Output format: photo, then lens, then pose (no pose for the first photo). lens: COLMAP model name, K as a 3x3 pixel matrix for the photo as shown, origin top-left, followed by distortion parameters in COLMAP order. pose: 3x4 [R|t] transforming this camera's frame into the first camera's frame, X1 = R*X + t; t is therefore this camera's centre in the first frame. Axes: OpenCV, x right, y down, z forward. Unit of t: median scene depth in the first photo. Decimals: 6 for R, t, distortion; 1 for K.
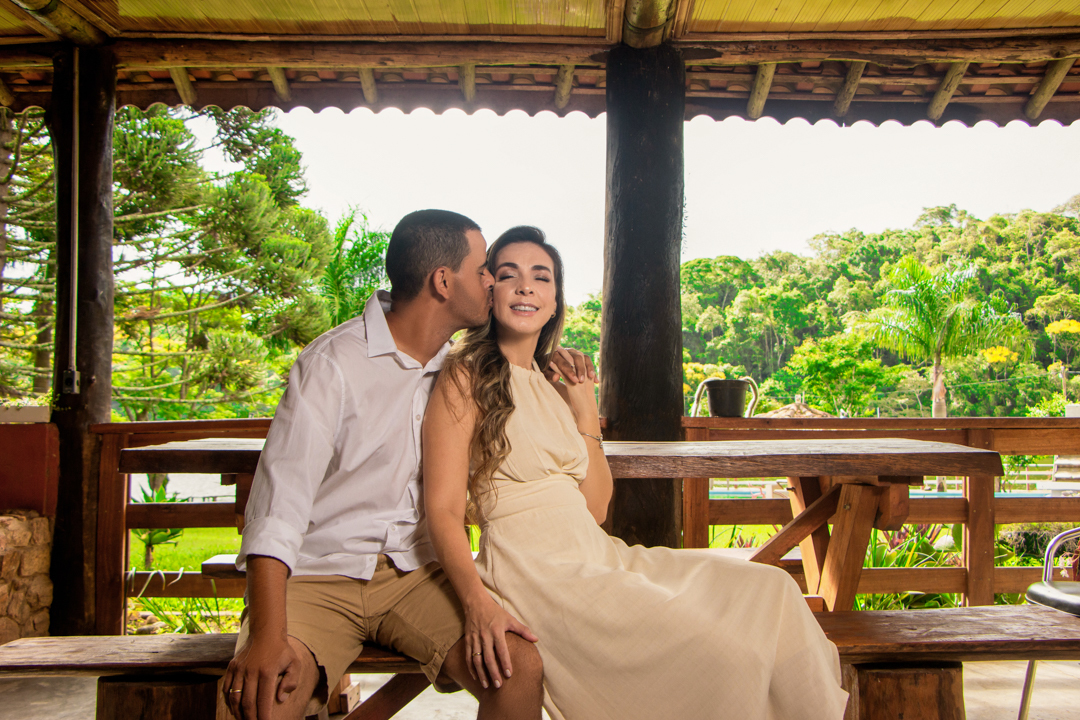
lens RADIAL K [[1160.4, 0, 544.5], [0, 1160.4, 370.9], [0, 0, 1]] dist [-0.012159, 0.000000]
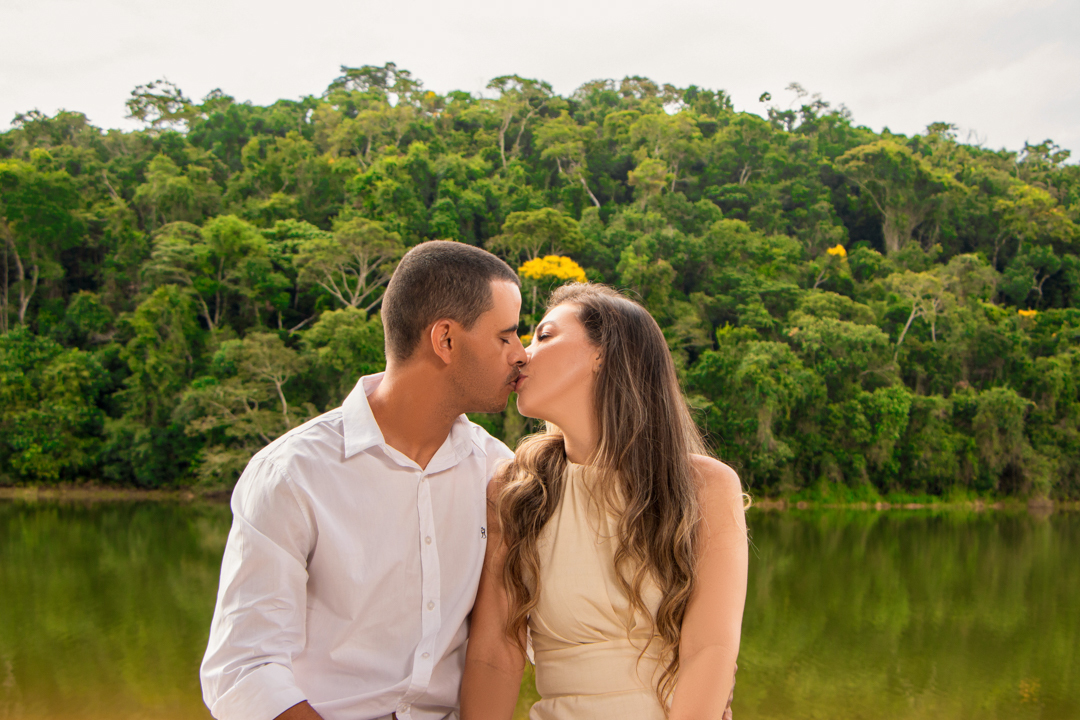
lens RADIAL K [[1833.6, 0, 540.2], [0, 1833.6, 361.2], [0, 0, 1]] dist [0.295055, 0.000000]
pose [[0.918600, 0.033339, 0.393780, 1.156081], [-0.032983, 0.999426, -0.007674, 0.147167], [-0.393810, -0.005939, 0.919173, 2.255618]]
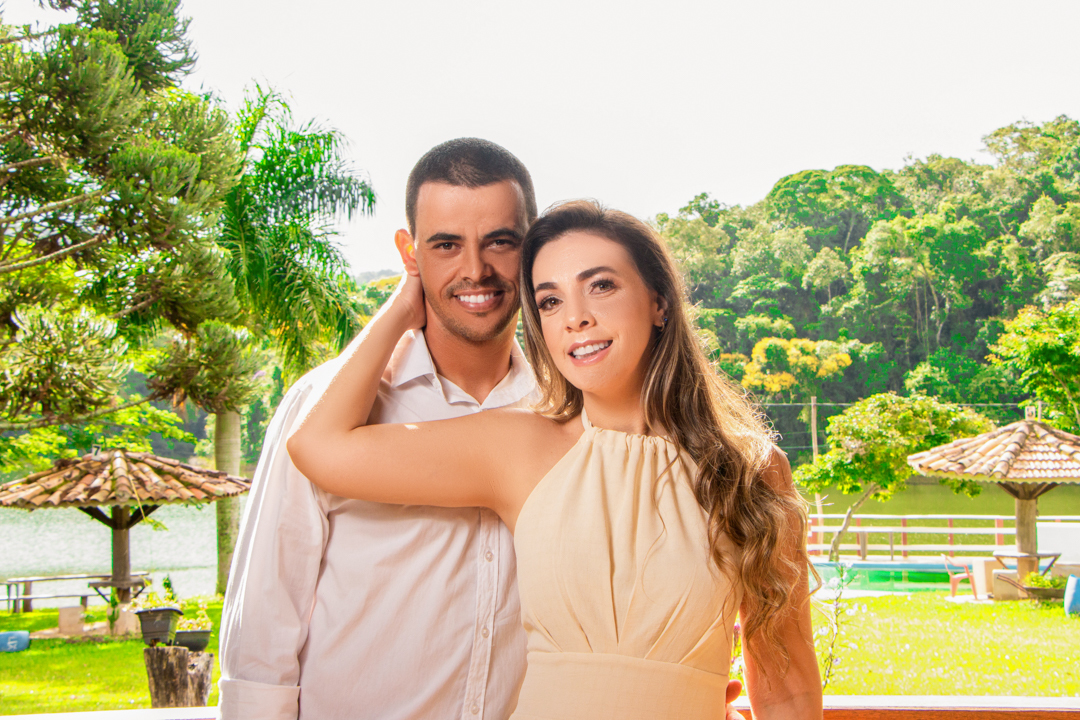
lens RADIAL K [[1833.6, 0, 535.1], [0, 1833.6, 352.8], [0, 0, 1]] dist [0.295055, 0.000000]
pose [[0.999913, -0.003957, -0.012599, -0.012421], [0.003967, 0.999992, 0.000766, -0.005904], [0.012596, -0.000816, 0.999920, 0.041705]]
